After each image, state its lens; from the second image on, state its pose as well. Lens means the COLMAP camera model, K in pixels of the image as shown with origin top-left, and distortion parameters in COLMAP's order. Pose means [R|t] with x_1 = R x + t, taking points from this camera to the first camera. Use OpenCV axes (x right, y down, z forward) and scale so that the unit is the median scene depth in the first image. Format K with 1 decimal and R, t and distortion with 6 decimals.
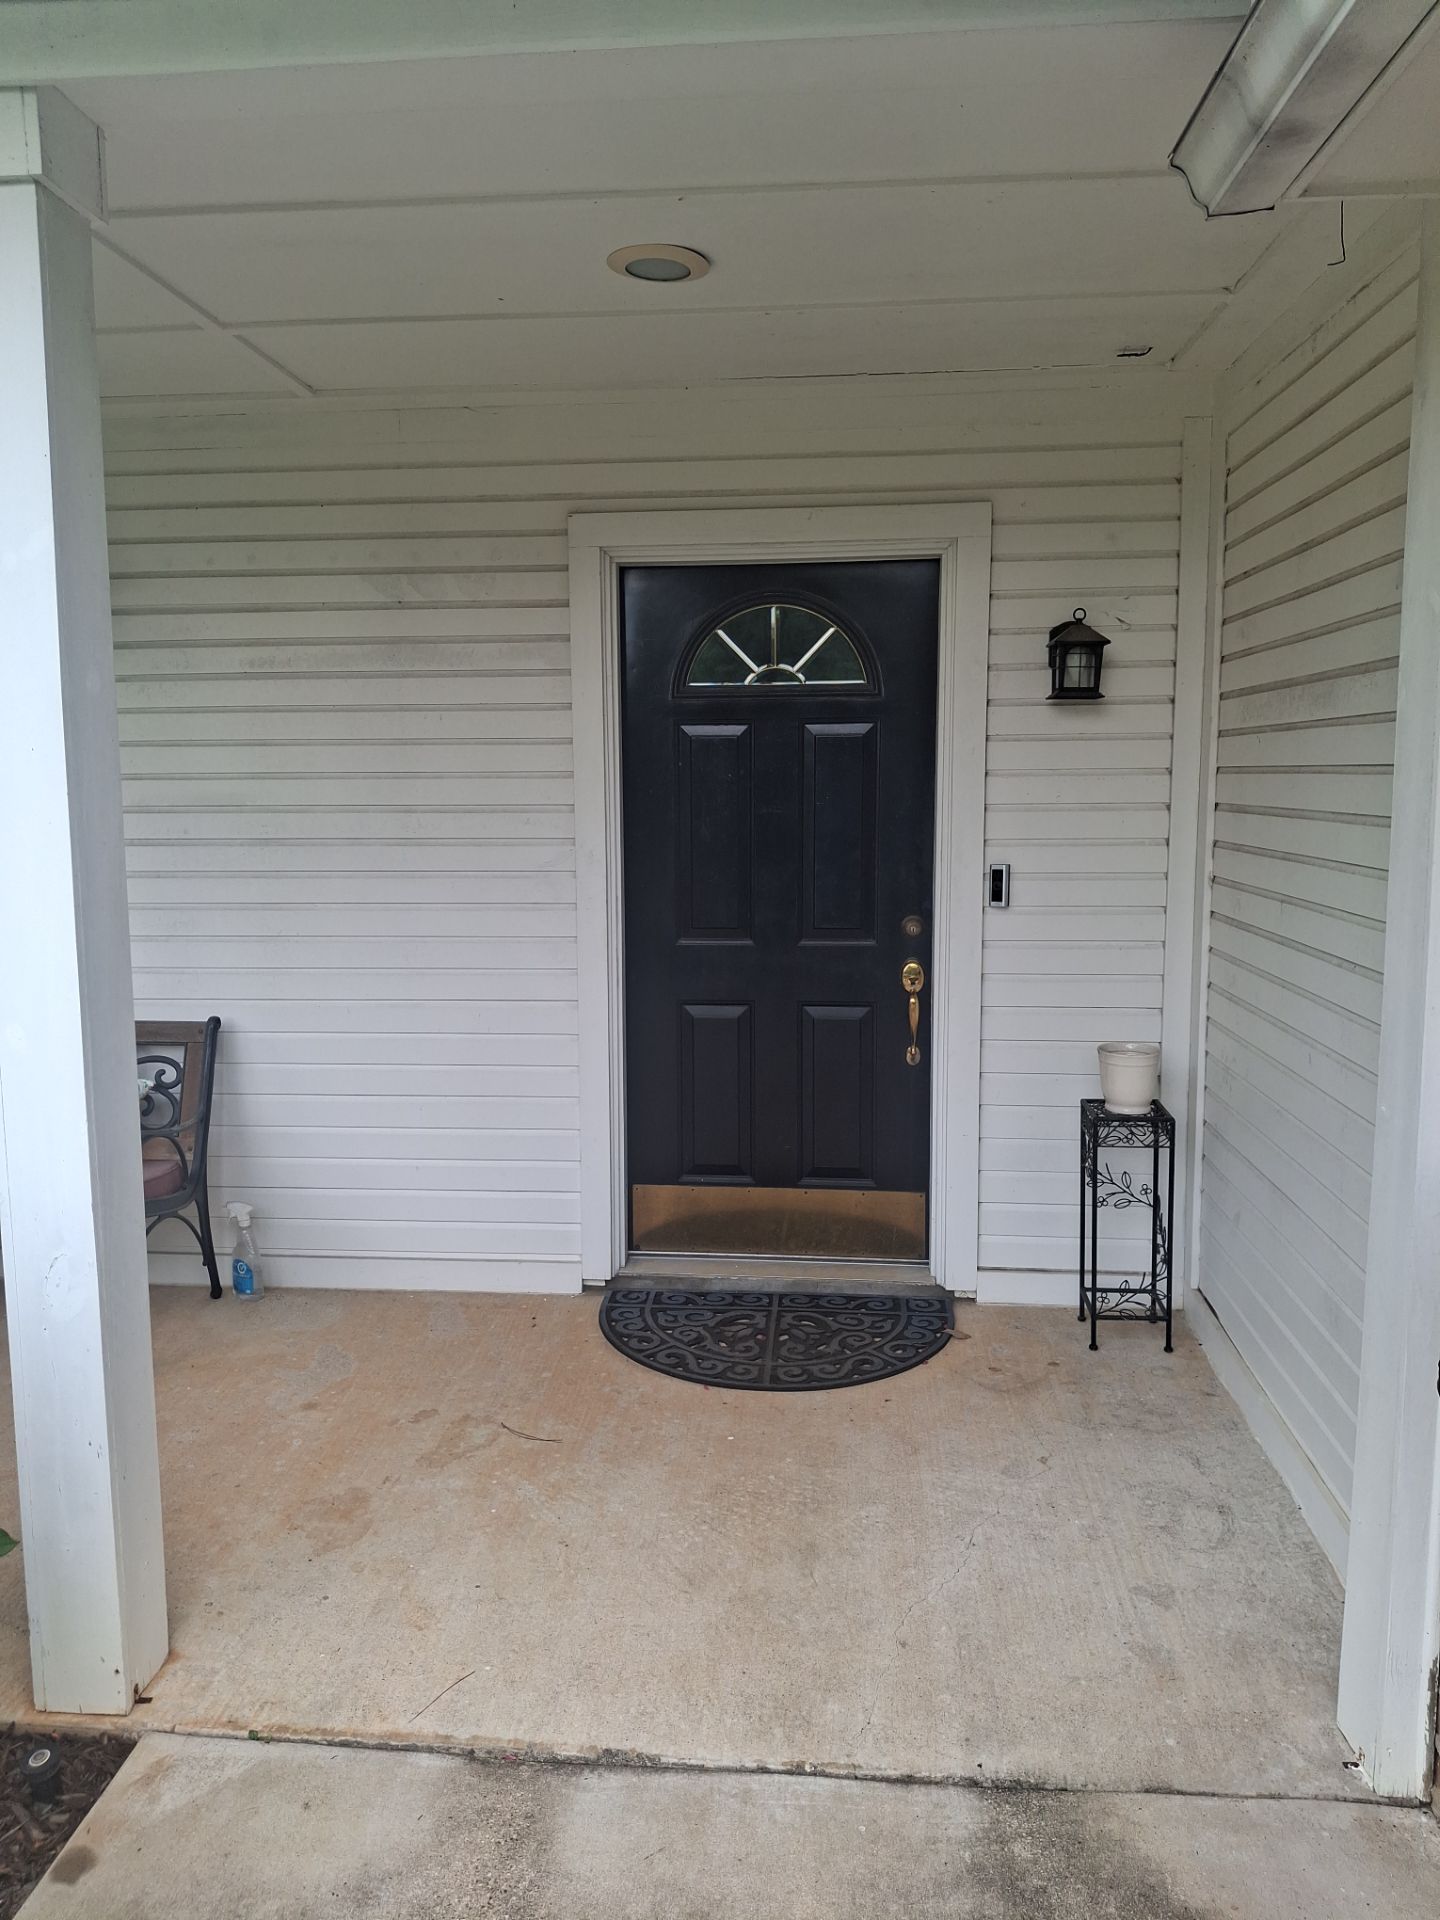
lens RADIAL K [[1353.8, 0, 720.0], [0, 1353.8, 960.0], [0, 0, 1]] dist [0.064010, 0.000107]
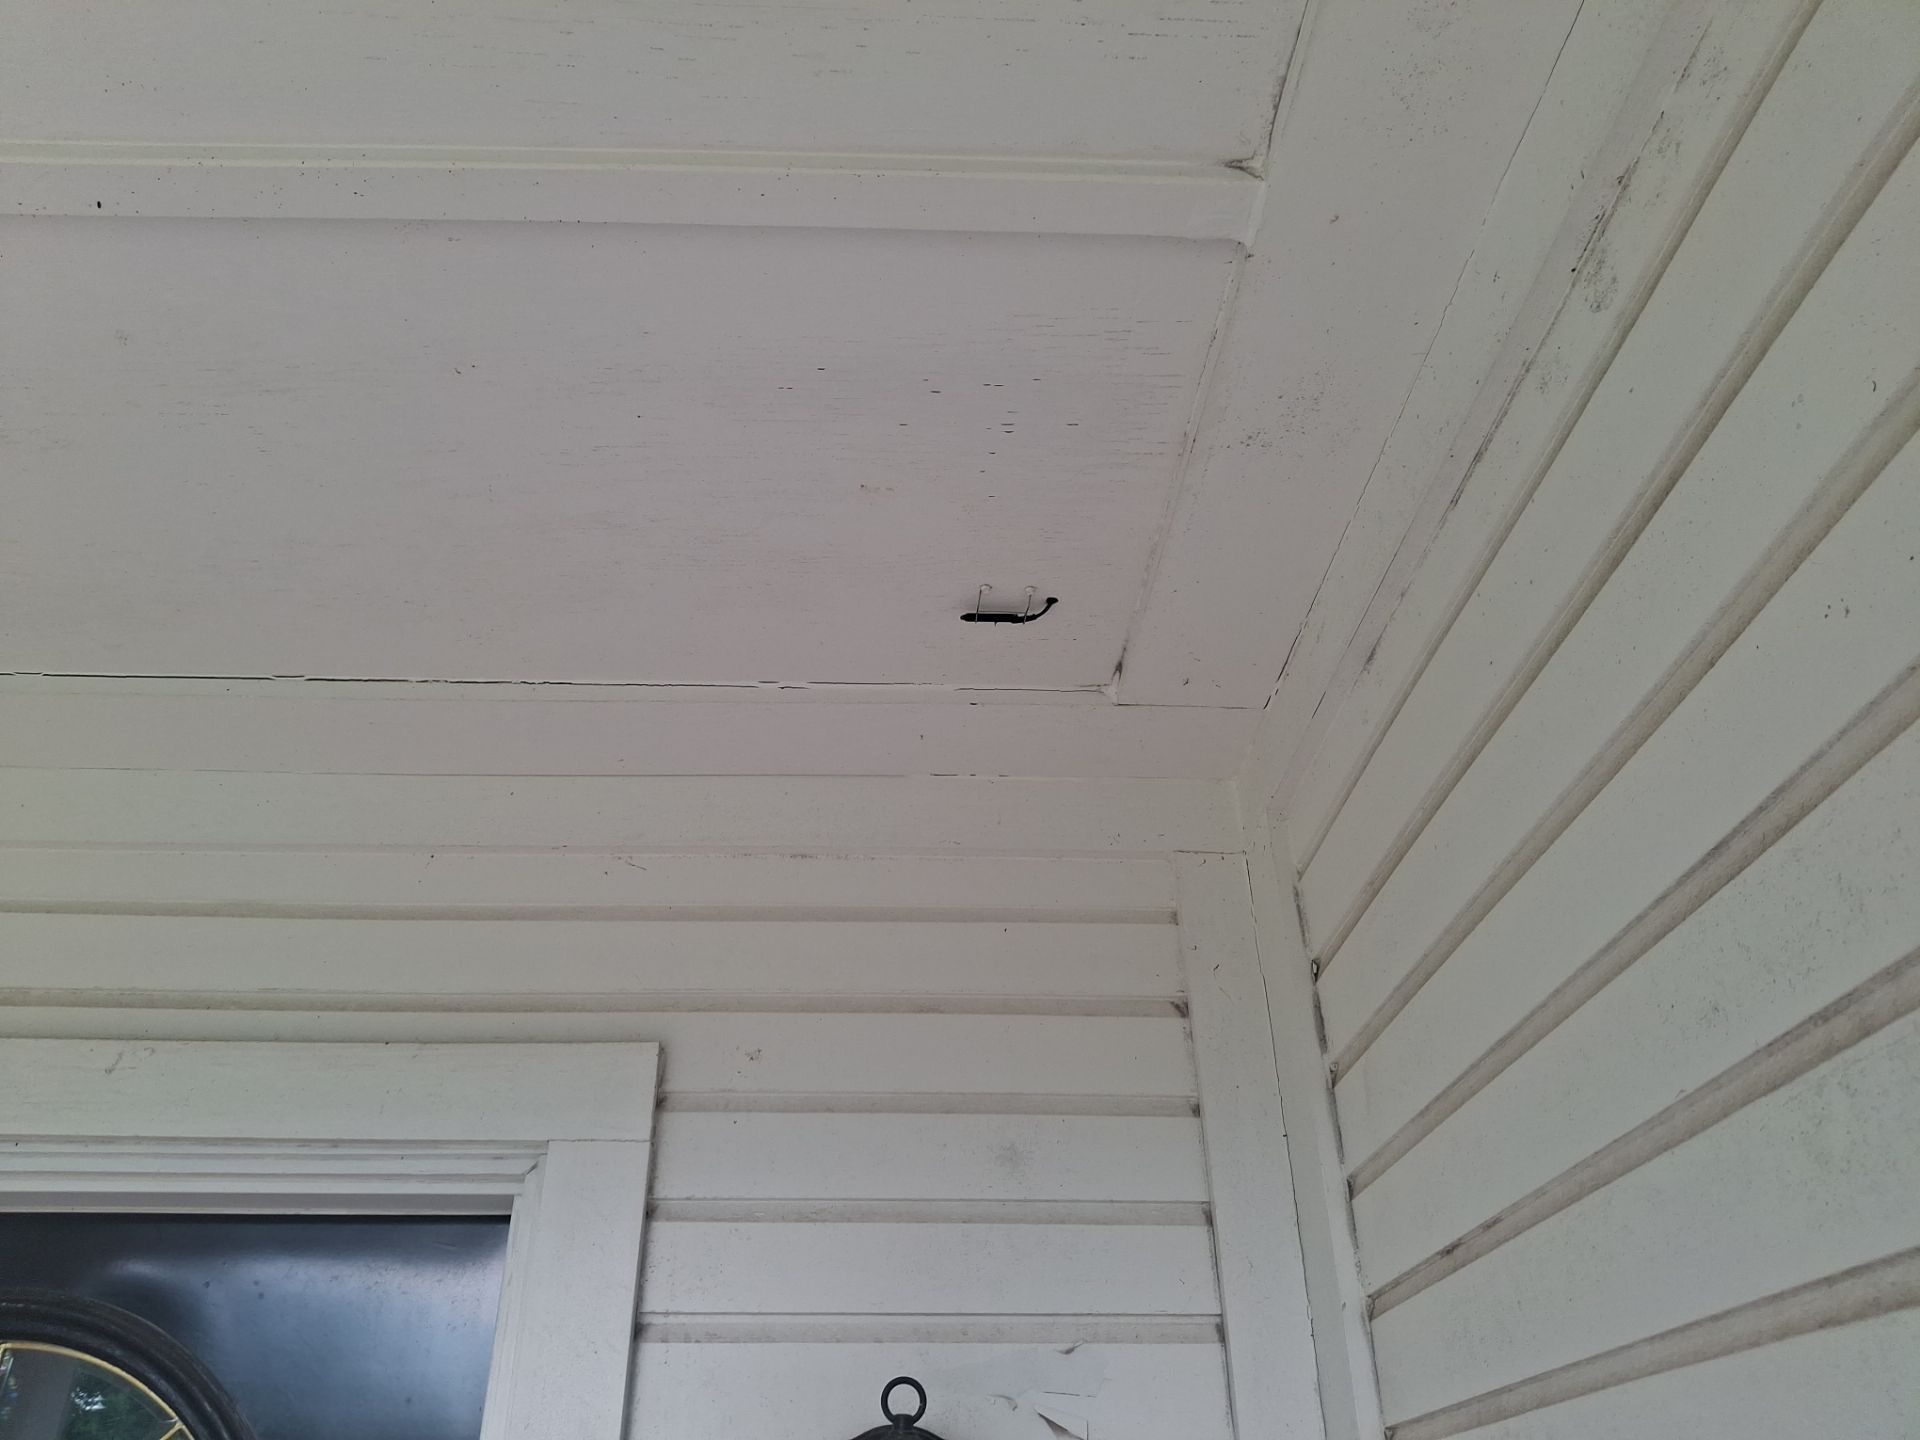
lens RADIAL K [[1444.5, 0, 1000.7], [0, 1444.5, 723.8], [0, 0, 1]] dist [0.034610, -0.093437]
pose [[0.984502, 0.086125, 0.152766, 0.223919], [0.031559, 0.769876, -0.637412, -0.168272], [-0.172508, 0.632355, 0.755227, 0.677496]]
